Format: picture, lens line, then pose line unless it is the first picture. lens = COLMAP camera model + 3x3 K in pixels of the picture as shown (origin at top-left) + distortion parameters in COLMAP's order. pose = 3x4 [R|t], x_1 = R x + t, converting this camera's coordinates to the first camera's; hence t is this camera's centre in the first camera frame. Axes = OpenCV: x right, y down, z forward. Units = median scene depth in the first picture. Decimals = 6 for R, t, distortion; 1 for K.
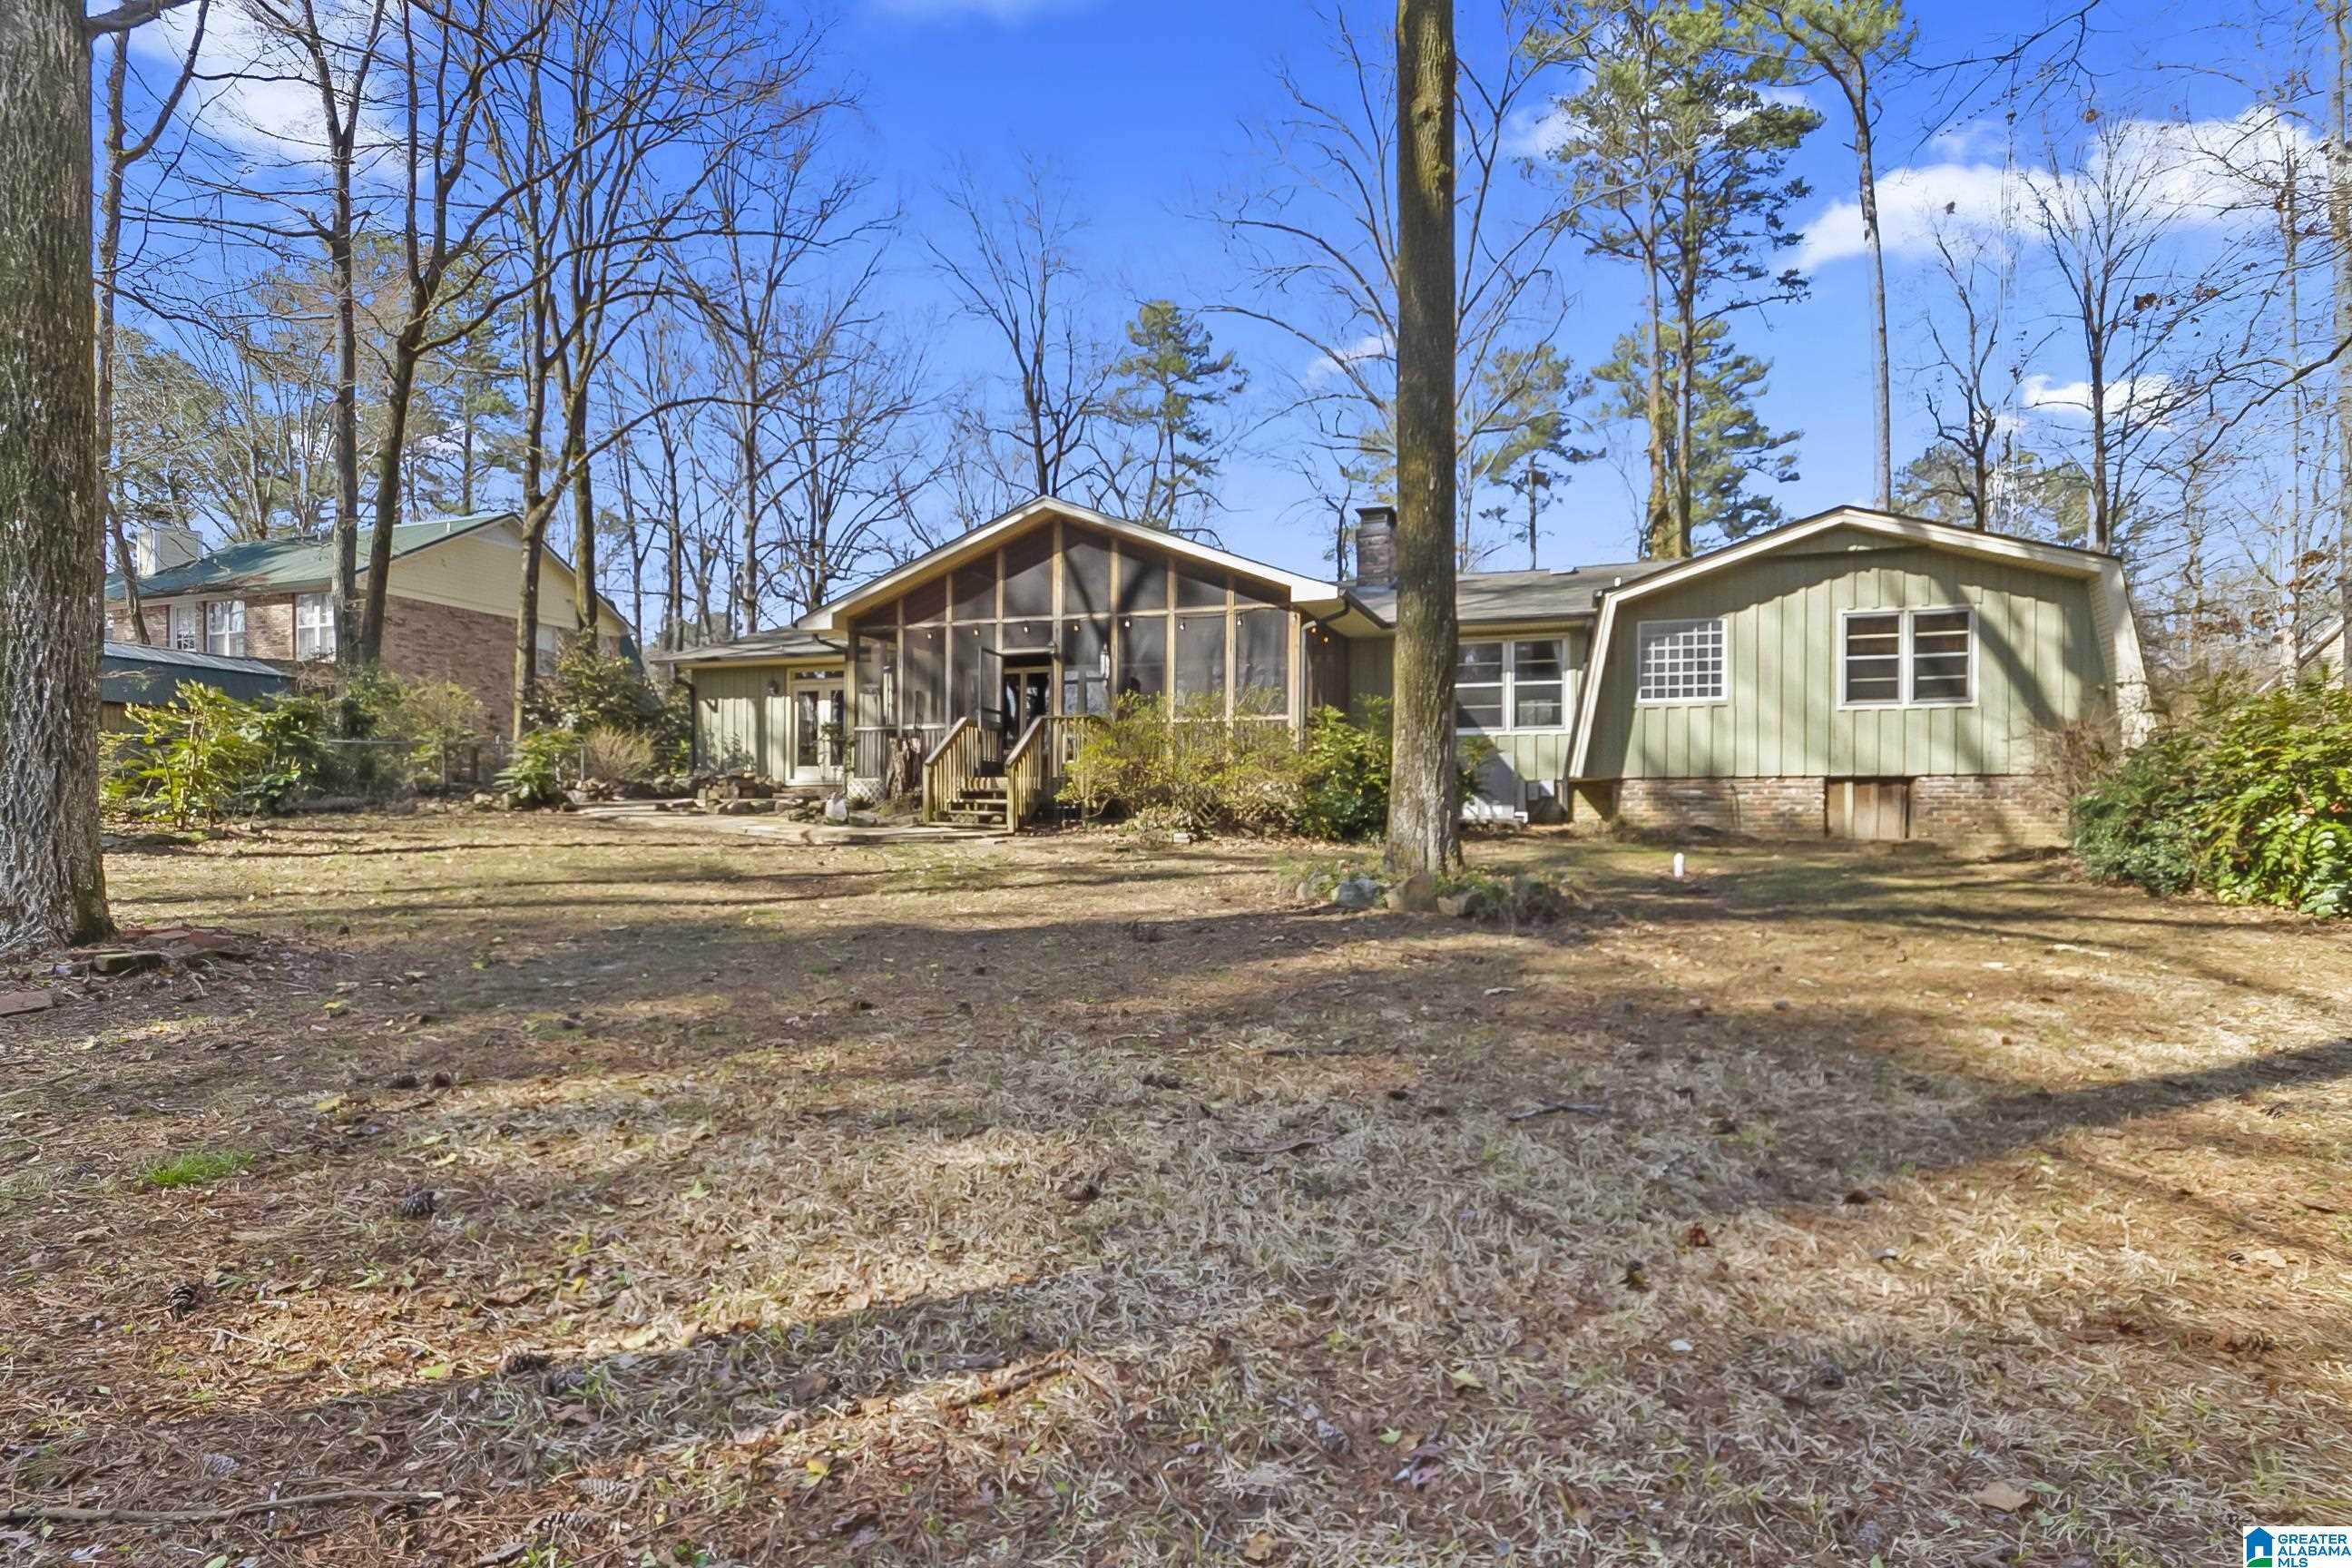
lens RADIAL K [[1181.3, 0, 1173.9], [0, 1181.3, 825.0], [0, 0, 1]] dist [0.003902, -0.000486]
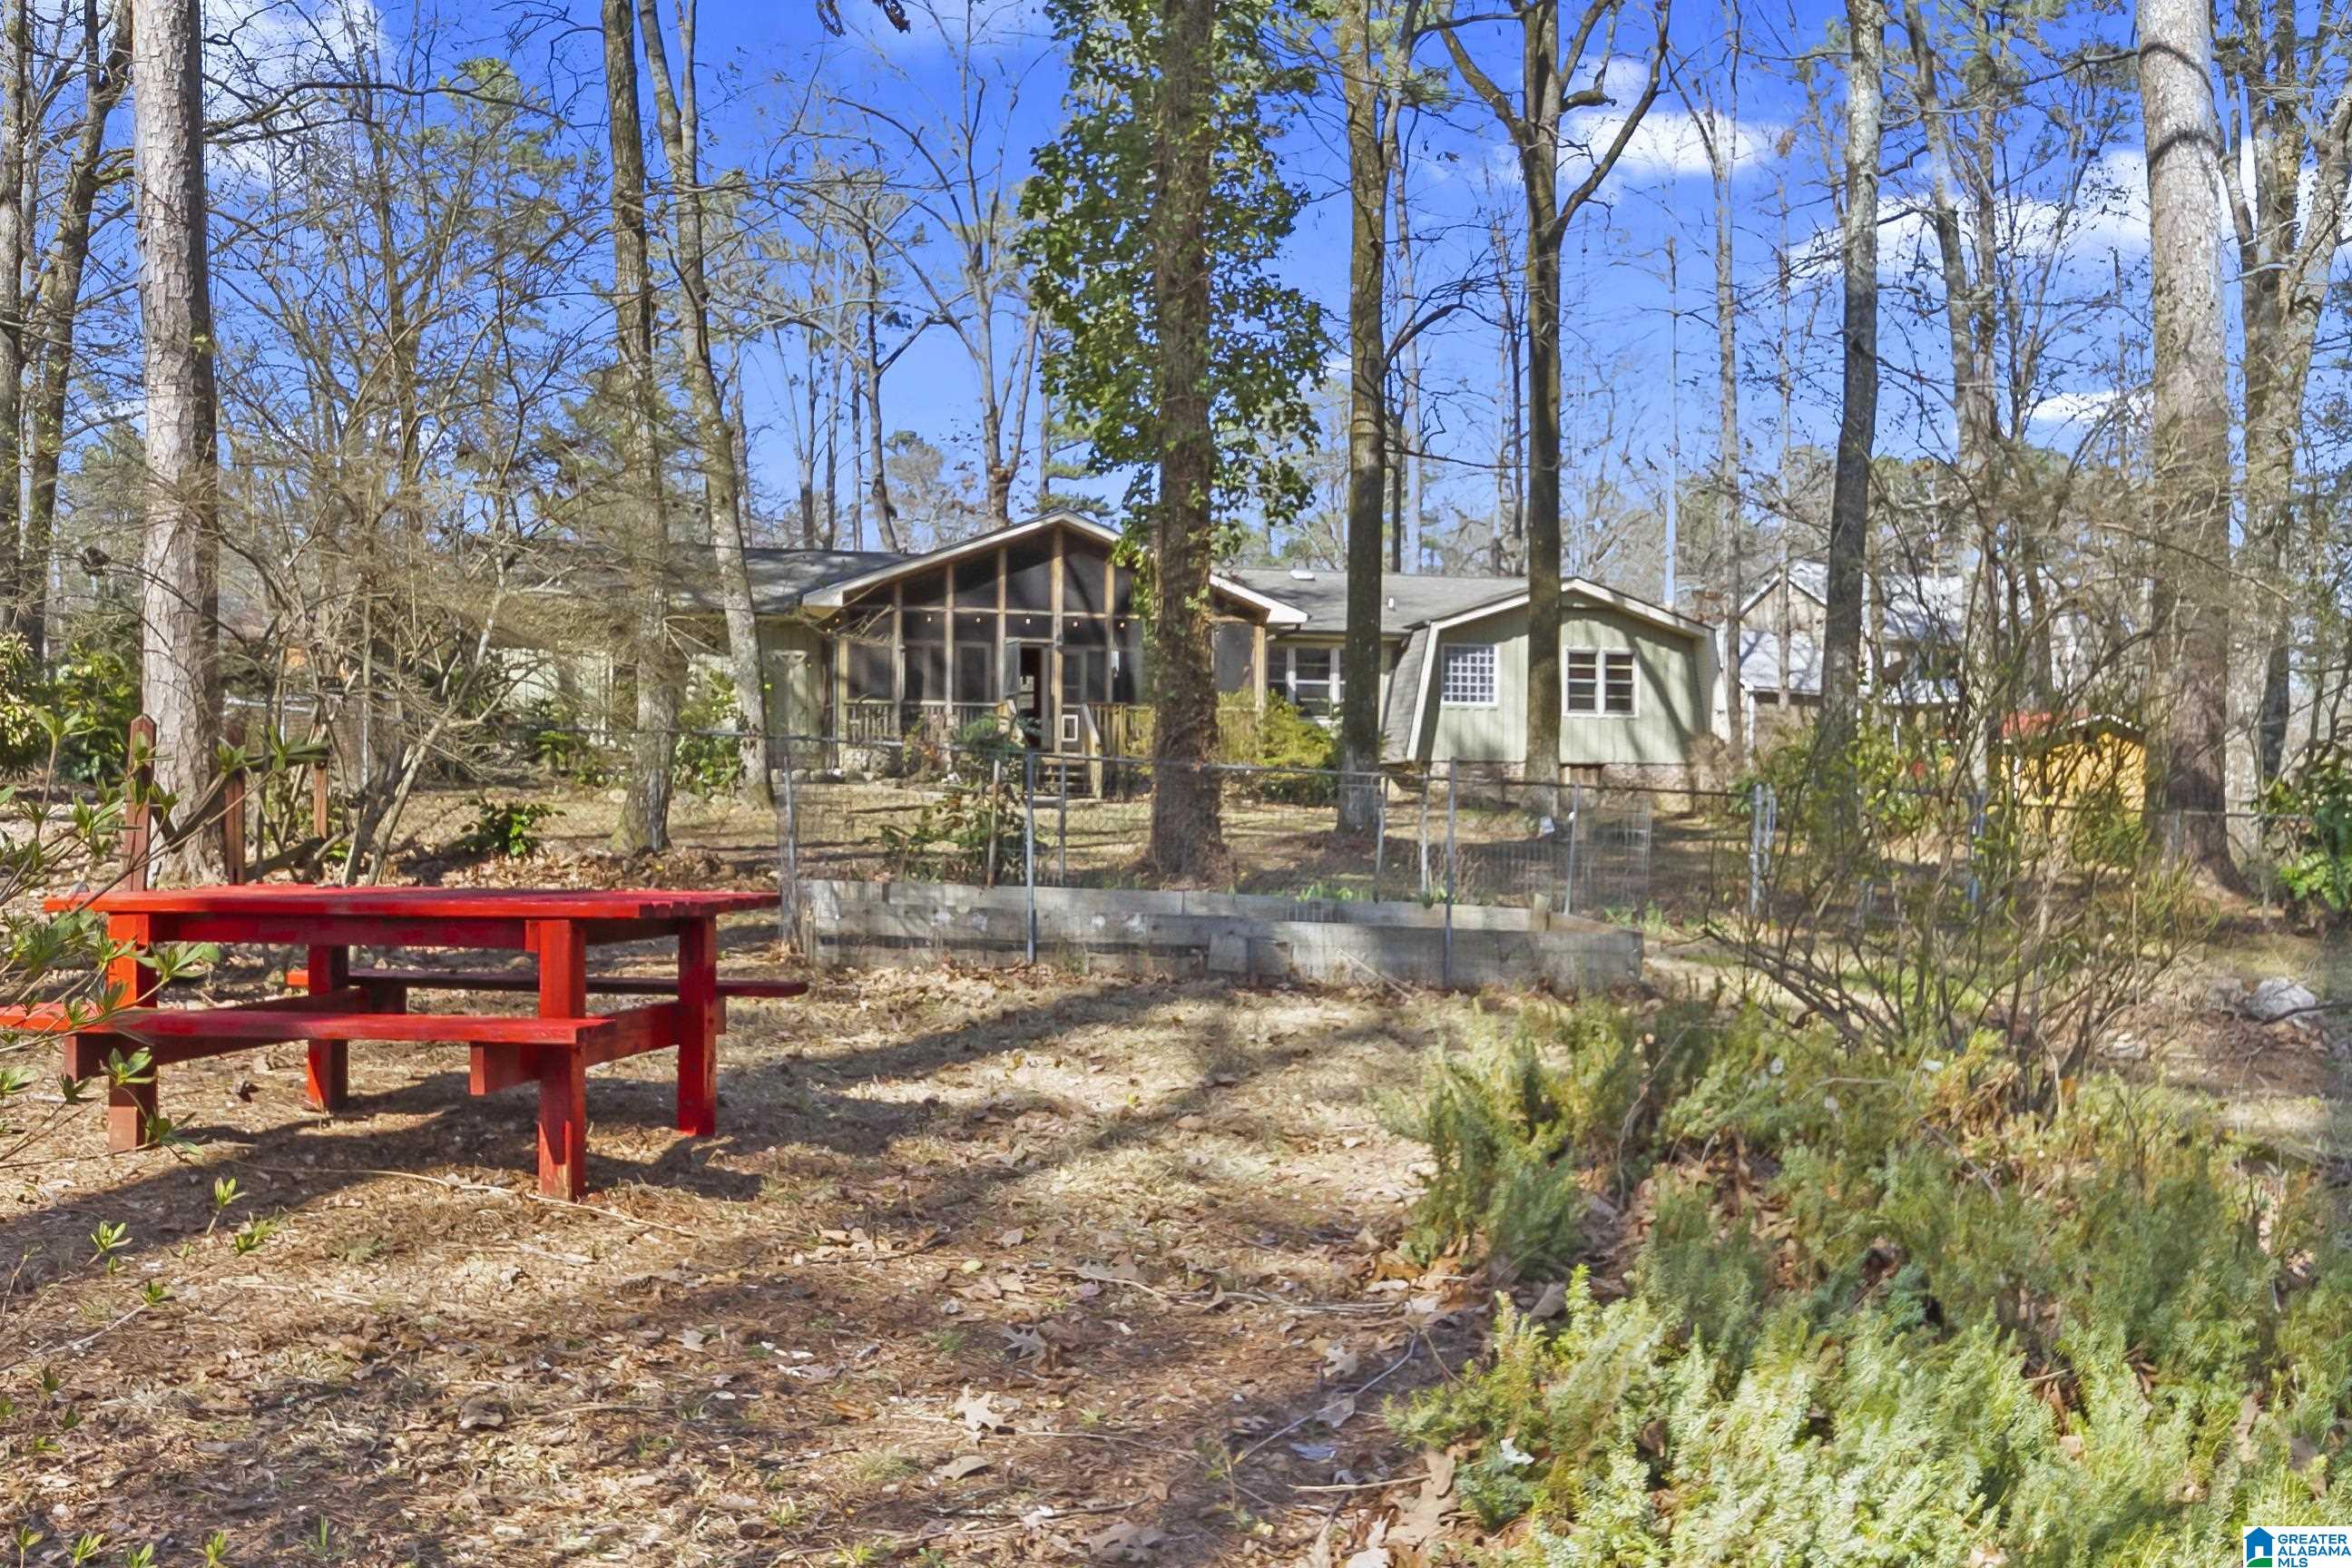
lens RADIAL K [[1940.8, 0, 1168.8], [0, 1940.8, 790.0], [0, 0, 1]] dist [-0.000290, -0.000383]
pose [[0.818706, 0.005689, 0.574185, -1.111022], [0.000172, 0.999948, -0.010153, 0.014797], [-0.574213, 0.008411, 0.818663, -0.608690]]
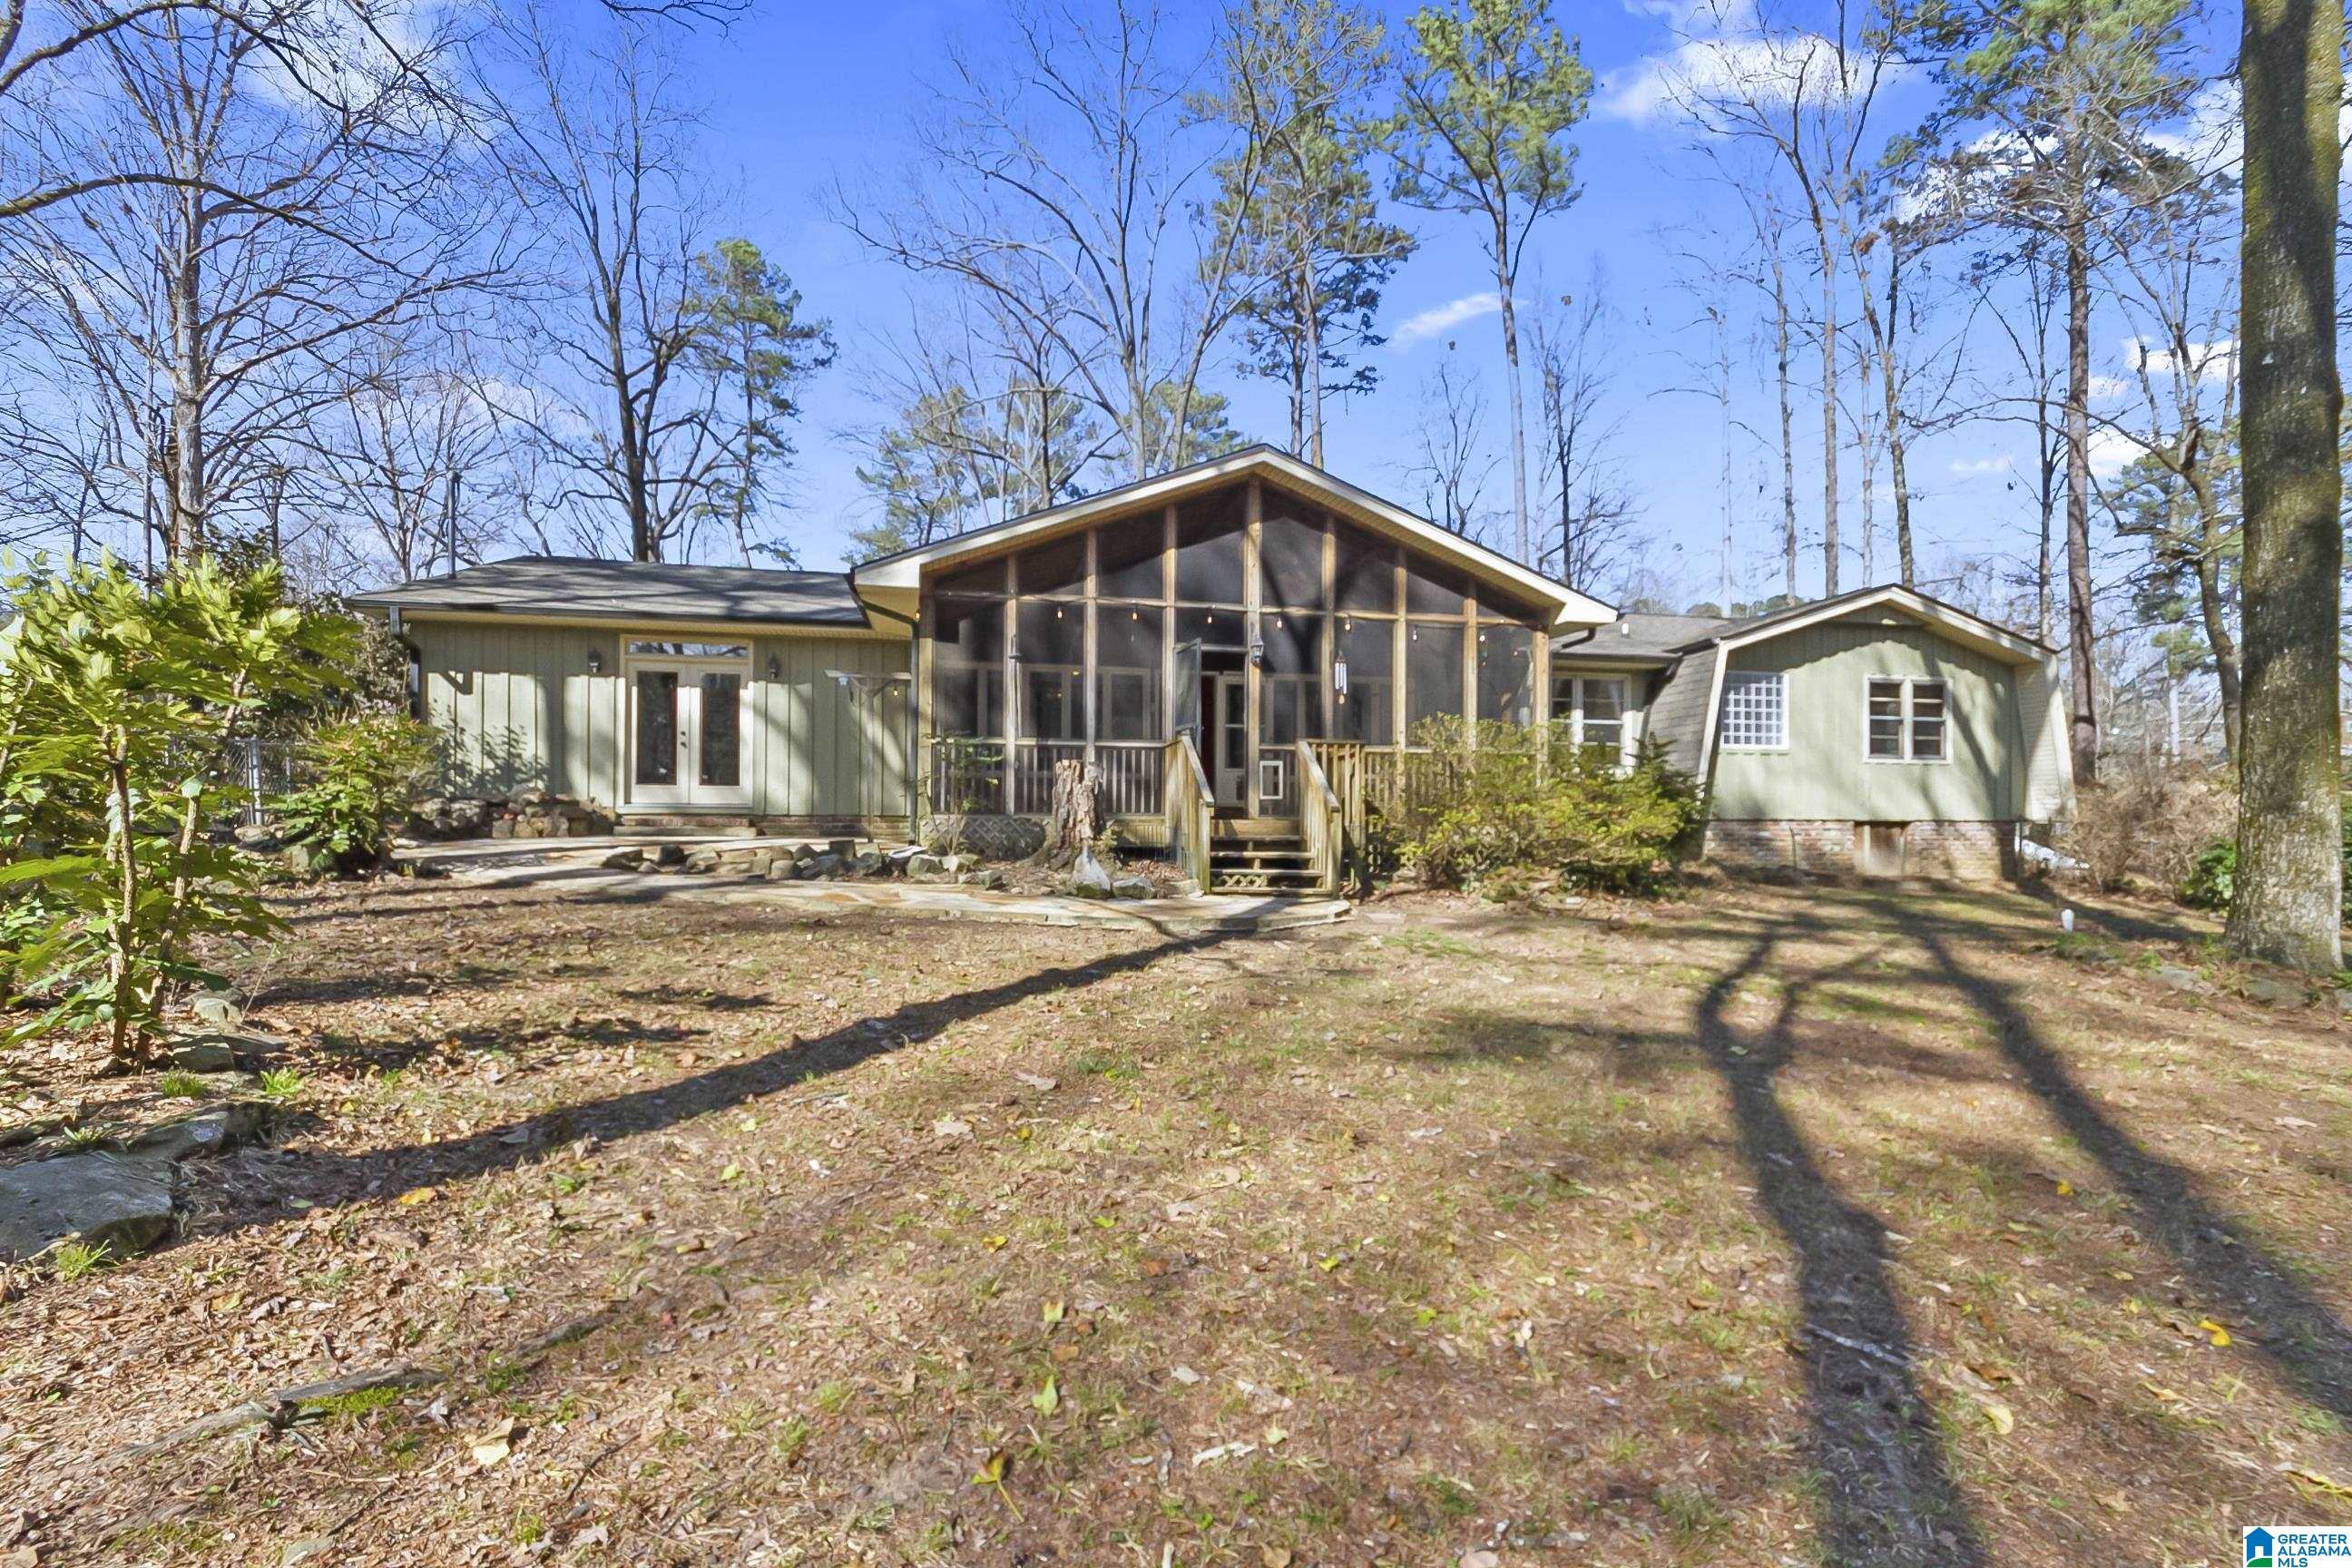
lens RADIAL K [[1100.1, 0, 1192.2], [0, 1100.1, 824.4], [0, 0, 1]] dist [0.006512, 0.000664]
pose [[0.842152, -0.001215, 0.539238, -0.527911], [0.002056, 0.999997, -0.000958, -0.035767], [-0.539236, 0.001915, 0.842153, 0.431439]]
